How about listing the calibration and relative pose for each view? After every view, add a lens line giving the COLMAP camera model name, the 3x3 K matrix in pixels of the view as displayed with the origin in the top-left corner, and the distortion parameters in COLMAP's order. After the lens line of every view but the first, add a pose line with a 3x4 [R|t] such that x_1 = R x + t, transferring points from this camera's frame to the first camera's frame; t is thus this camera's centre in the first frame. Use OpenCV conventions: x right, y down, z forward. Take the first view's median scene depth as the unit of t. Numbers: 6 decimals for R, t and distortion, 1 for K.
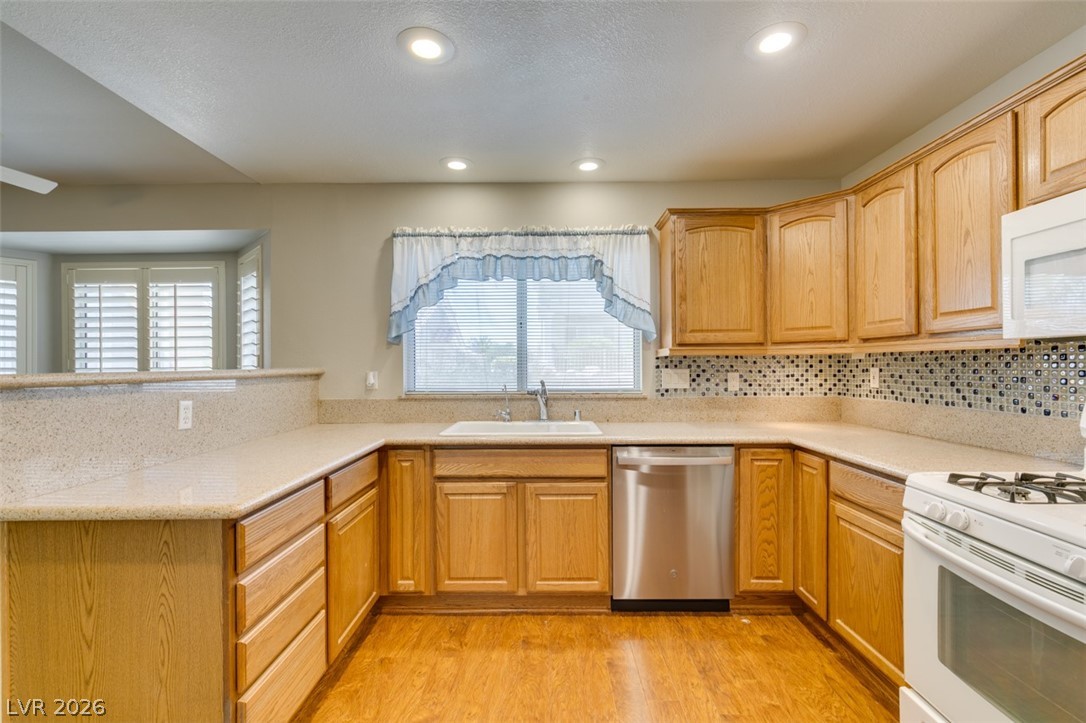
lens RADIAL K [[488.3, 0, 541.4], [0, 488.3, 363.6], [0, 0, 1]] dist [0.004579, -0.000587]
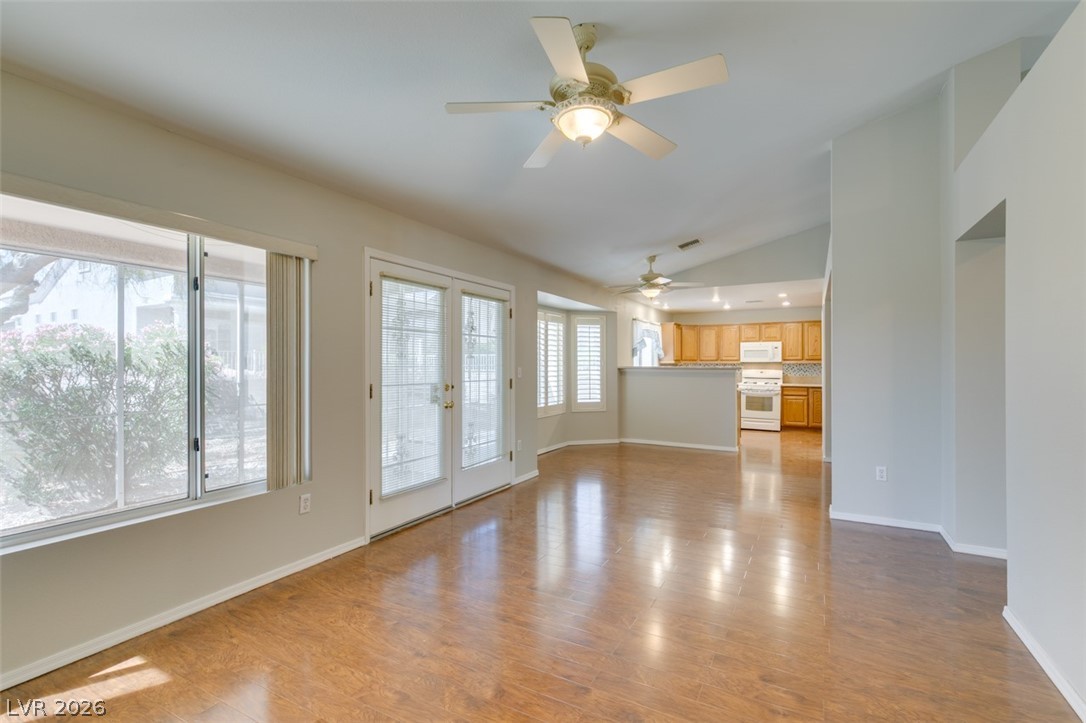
lens RADIAL K [[488.3, 0, 541.4], [0, 488.3, 363.6], [0, 0, 1]] dist [0.004579, -0.000587]
pose [[0.481193, 0.010032, 0.876557, -3.050283], [-0.006090, 0.999949, -0.008101, 0.020576], [-0.876594, -0.001441, 0.481229, 0.118013]]
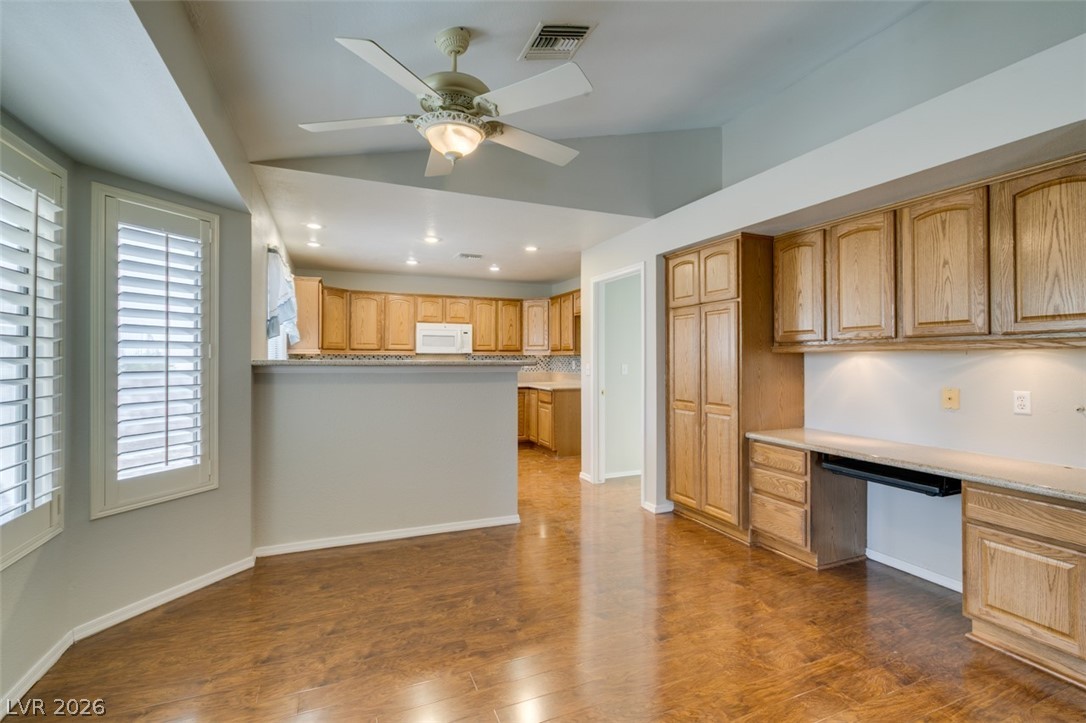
lens RADIAL K [[488.7, 0, 538.9], [0, 488.7, 354.2], [0, 0, 1]] dist [0.001588, -0.000146]
pose [[-0.390106, 0.014228, 0.920660, -1.683933], [-0.001760, 0.999867, -0.016198, 0.014153], [-0.920768, -0.007939, -0.390029, 0.871409]]
